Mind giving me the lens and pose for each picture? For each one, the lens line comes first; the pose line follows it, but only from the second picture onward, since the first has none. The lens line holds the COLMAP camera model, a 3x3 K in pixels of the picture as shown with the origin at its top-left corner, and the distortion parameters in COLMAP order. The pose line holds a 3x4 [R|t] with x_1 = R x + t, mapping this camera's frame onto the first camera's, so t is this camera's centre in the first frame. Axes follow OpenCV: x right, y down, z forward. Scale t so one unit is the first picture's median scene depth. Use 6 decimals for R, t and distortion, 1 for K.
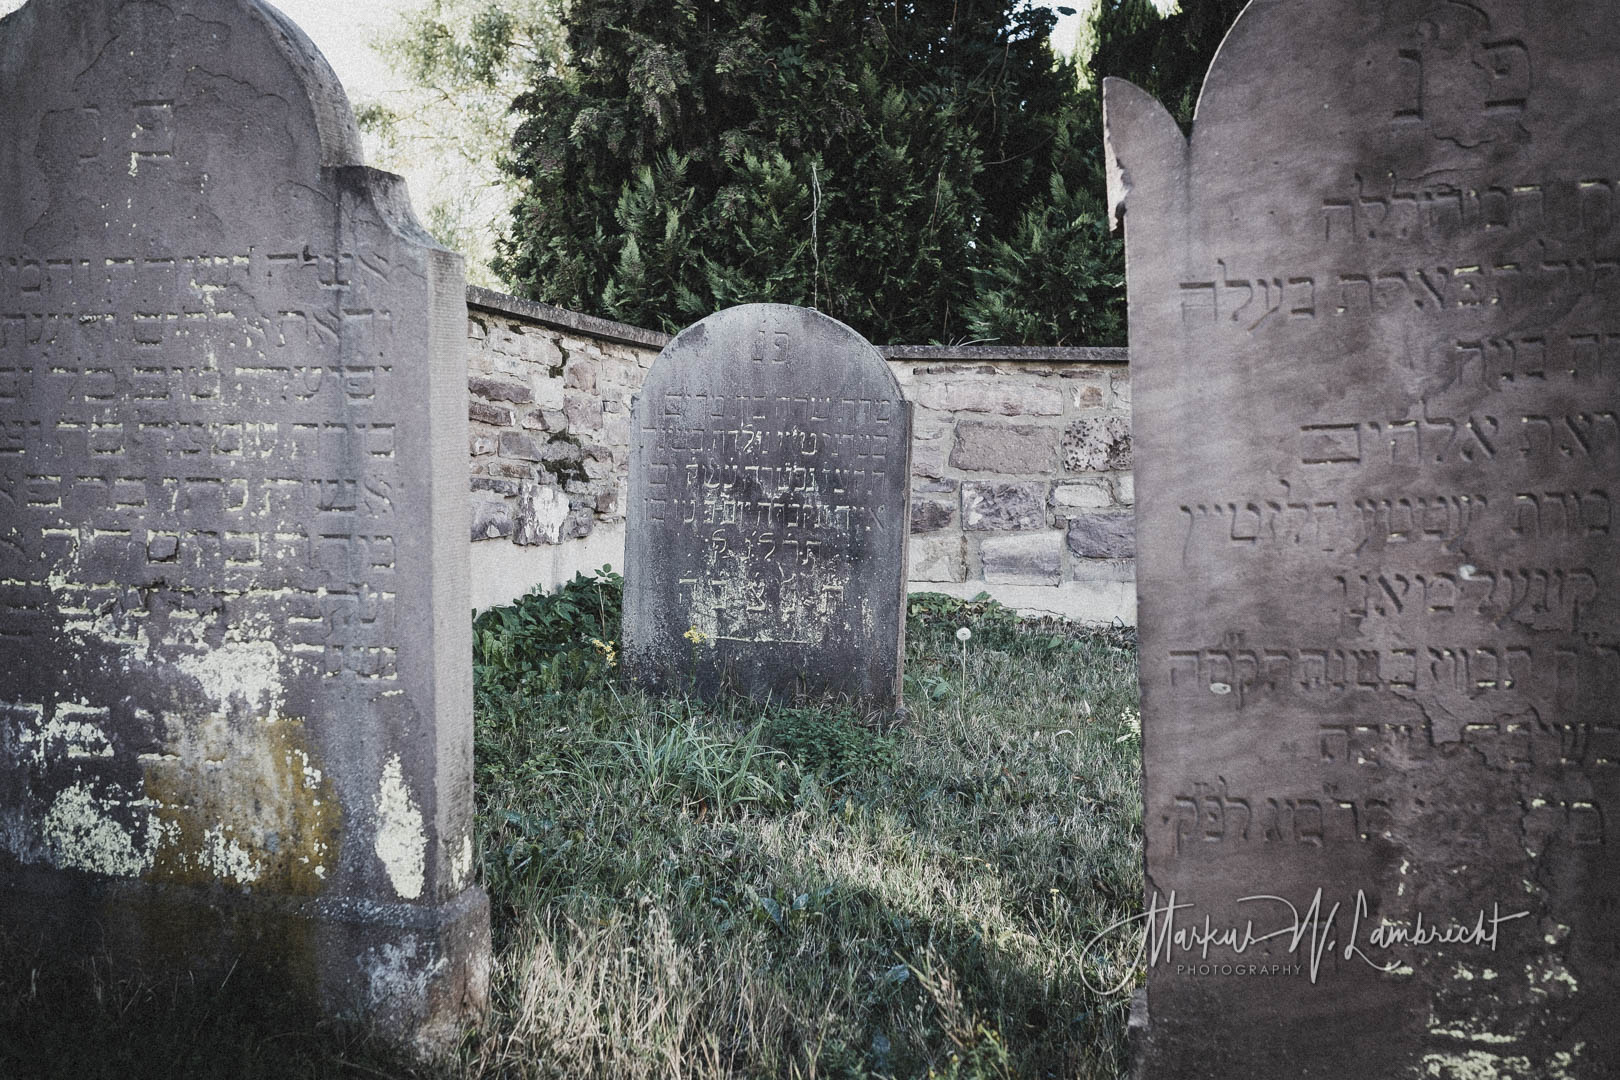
lens RADIAL K [[1628.5, 0, 810.0], [0, 1628.5, 540.0], [0, 0, 1]] dist [0.001344, 0.017772]
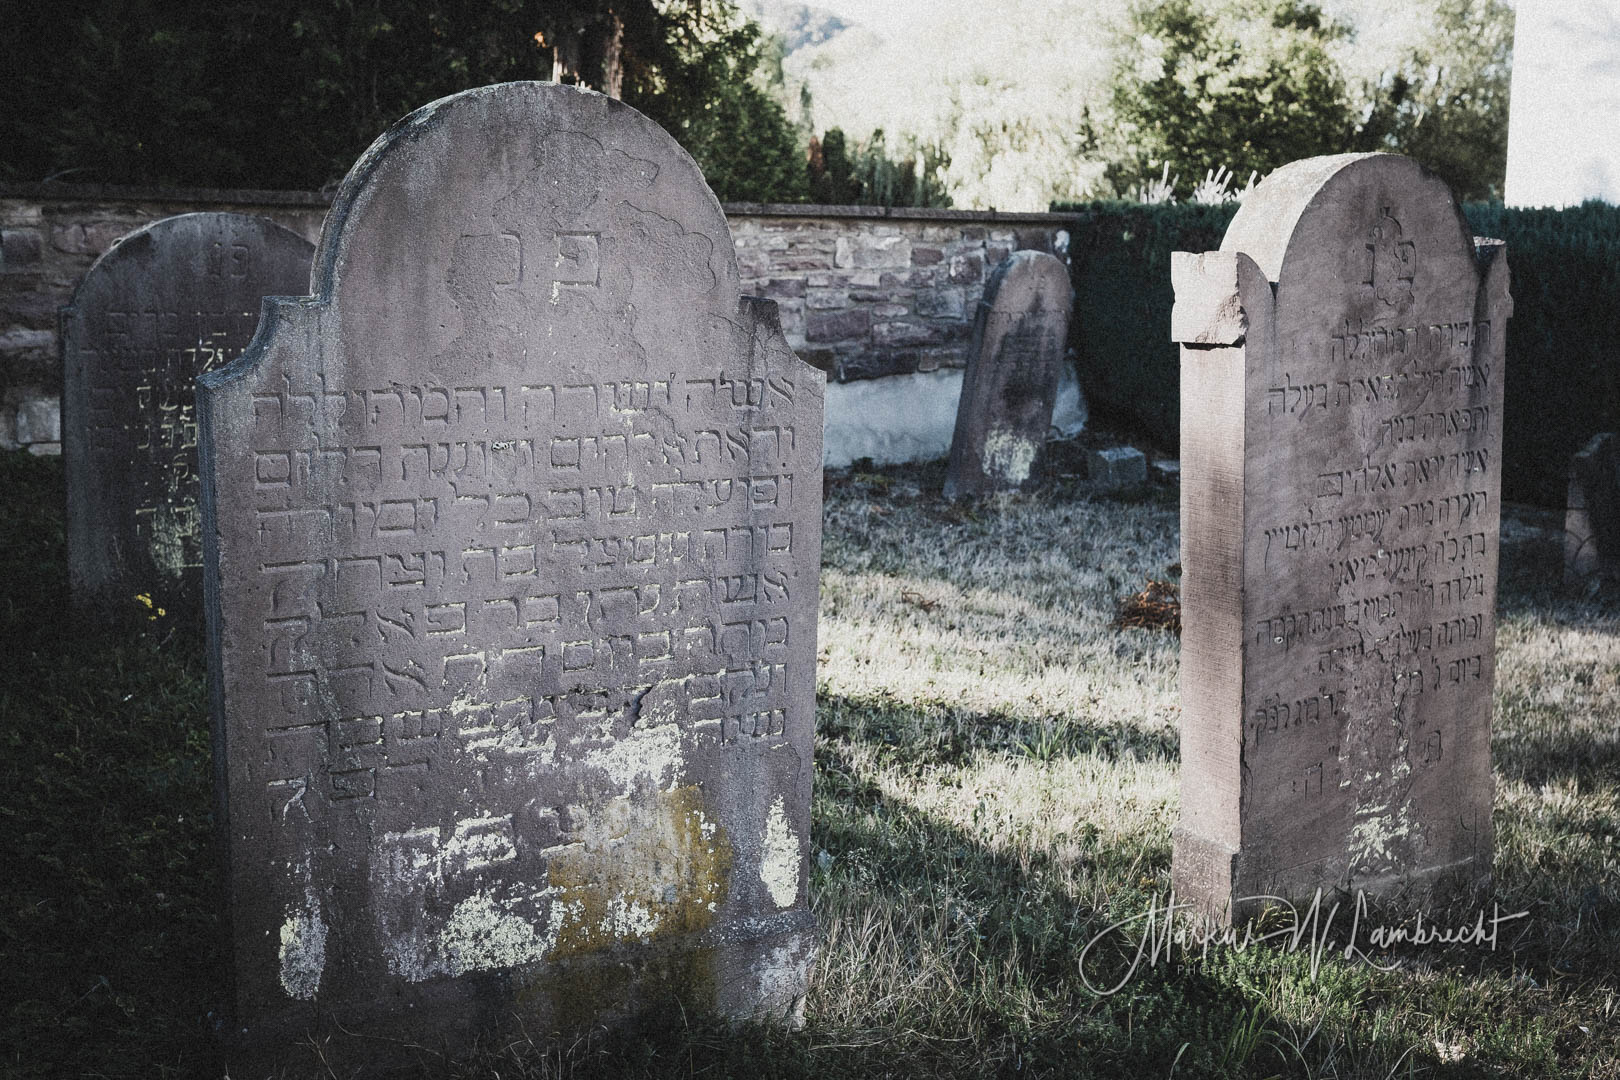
lens RADIAL K [[1620.7, 0, 805.1], [0, 1620.7, 541.8], [0, 0, 1]] dist [-0.000734, 0.024876]
pose [[0.724591, -0.128763, 0.677043, -0.985564], [0.019645, 0.985851, 0.166468, -0.238797], [-0.688899, -0.107320, 0.716869, 0.156259]]
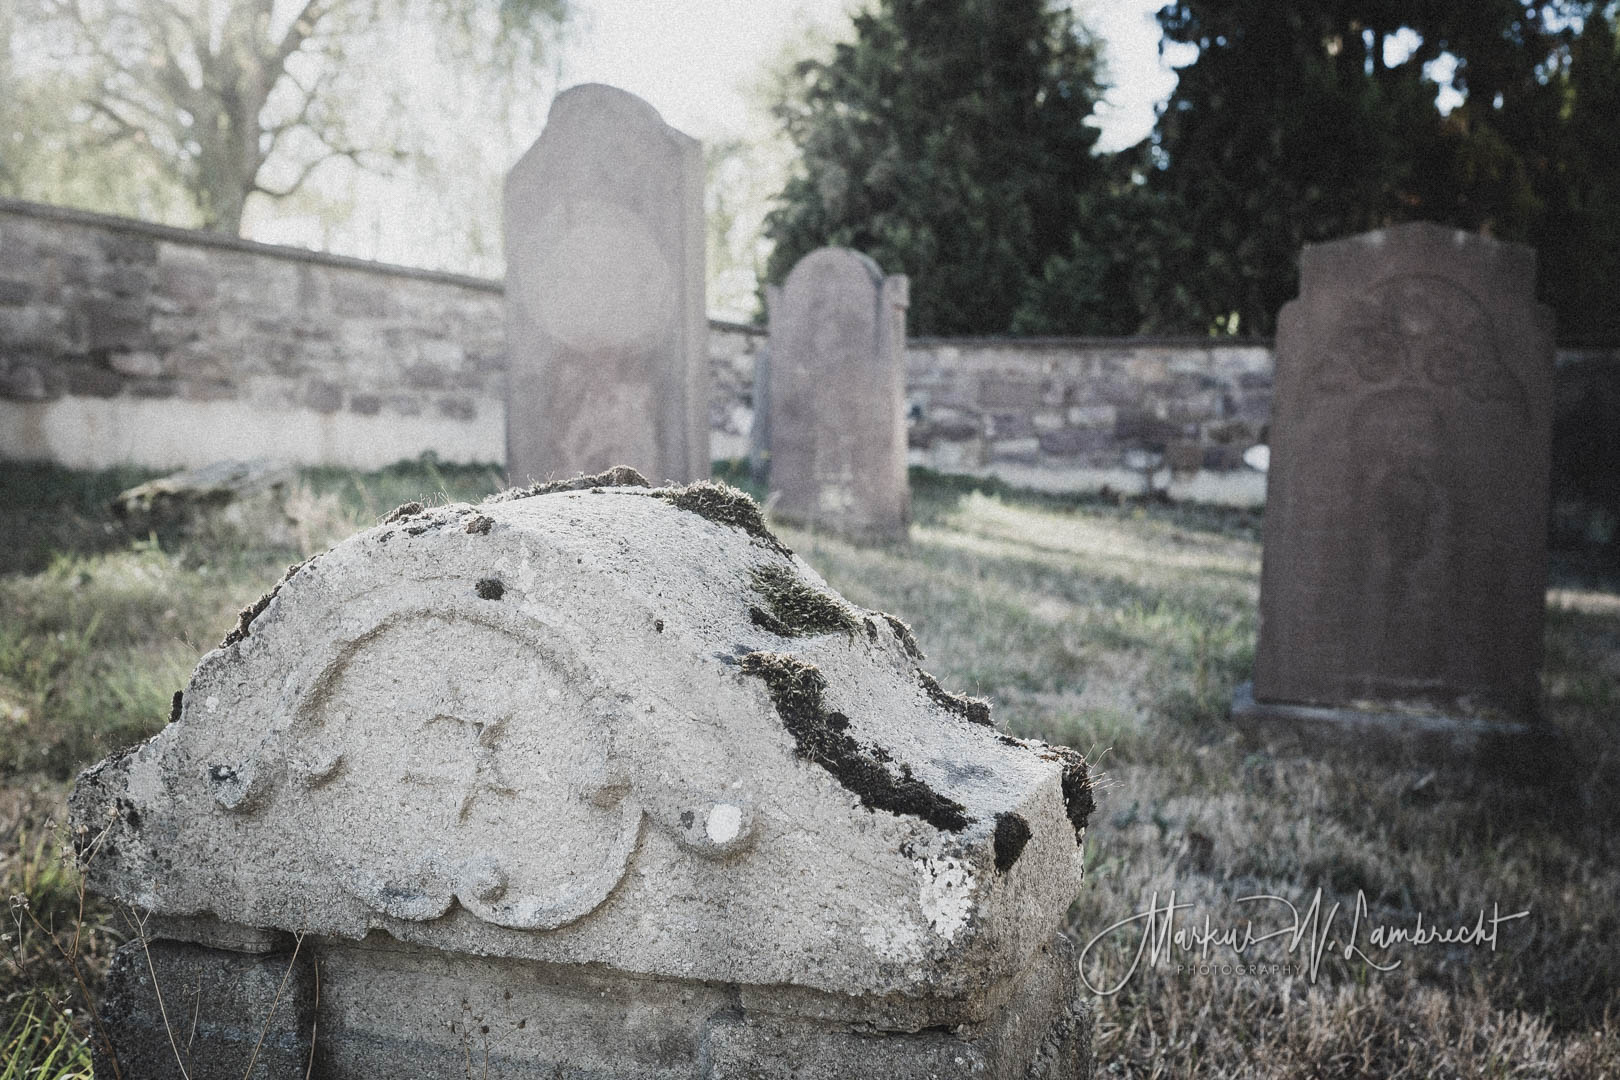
lens RADIAL K [[1618.2, 0, 814.4], [0, 1618.2, 541.3], [0, 0, 1]] dist [-0.009256, 0.009182]
pose [[0.975586, 0.018483, -0.218840, 1.142860], [-0.015838, 0.999779, 0.013835, 0.320635], [0.219048, -0.010031, 0.975663, -2.994315]]
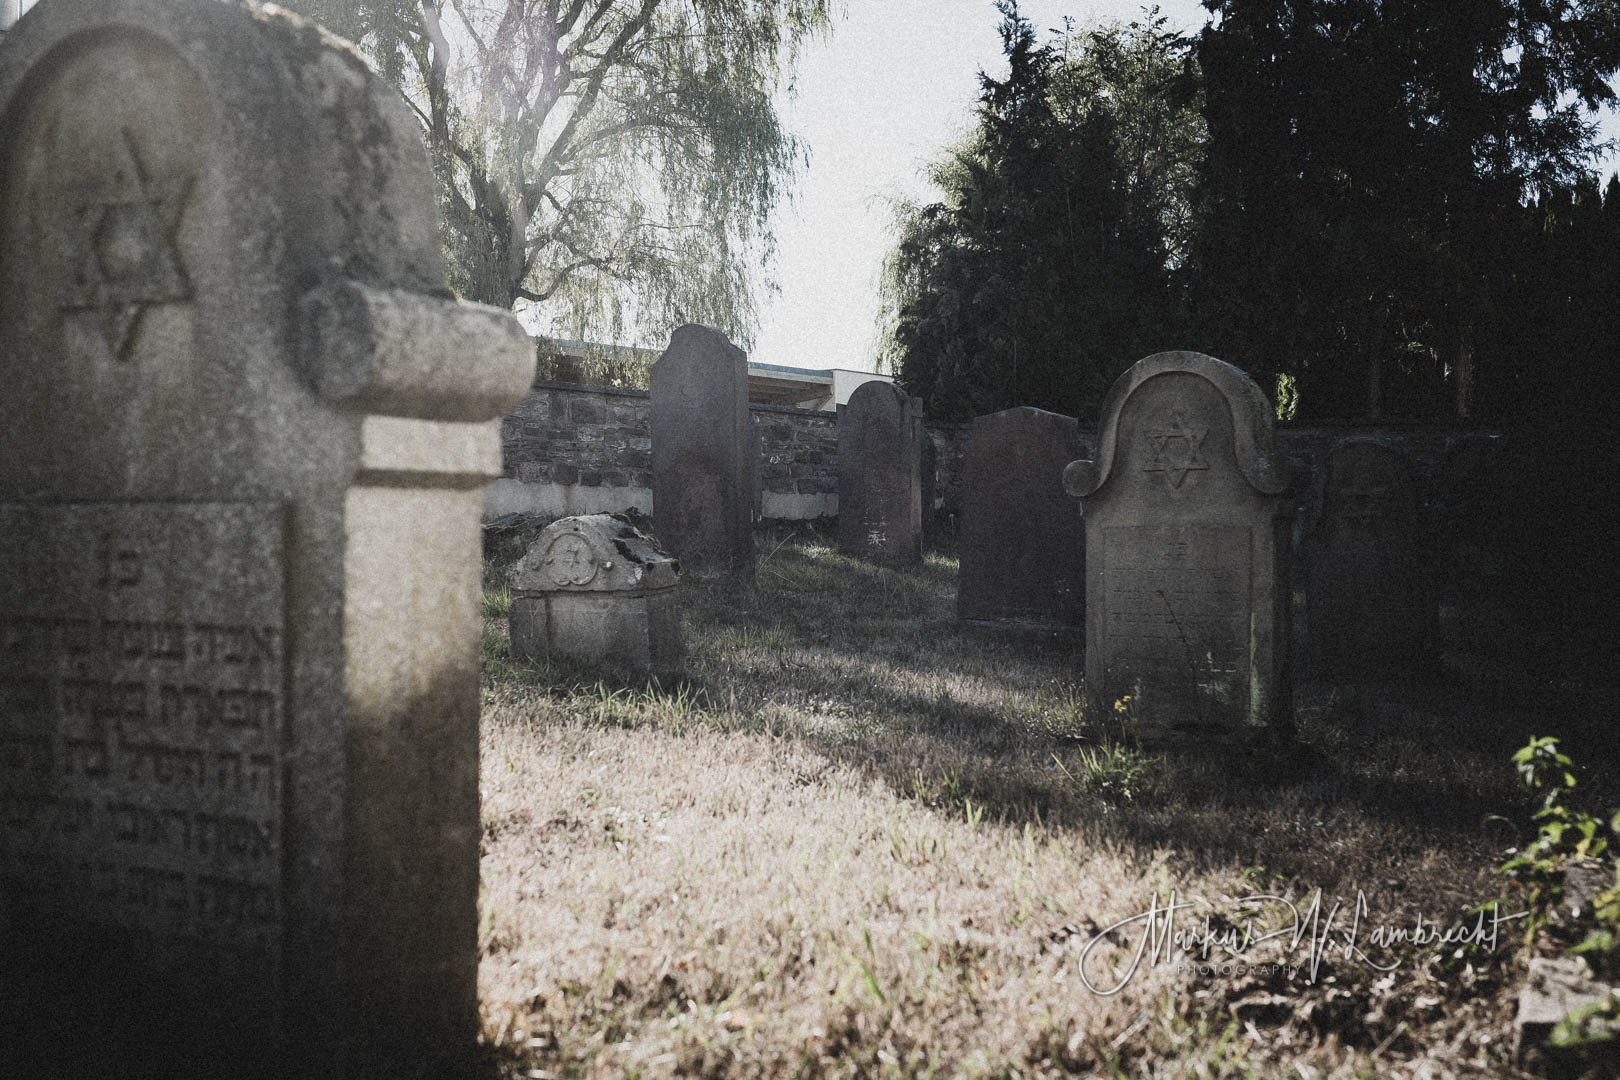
lens RADIAL K [[1620.7, 0, 805.1], [0, 1620.7, 541.8], [0, 0, 1]] dist [-0.000734, 0.024876]
pose [[0.930349, 0.010967, -0.366511, 2.356568], [-0.019254, 0.999635, -0.018963, 0.408286], [0.366170, 0.024699, 0.930220, -5.042425]]
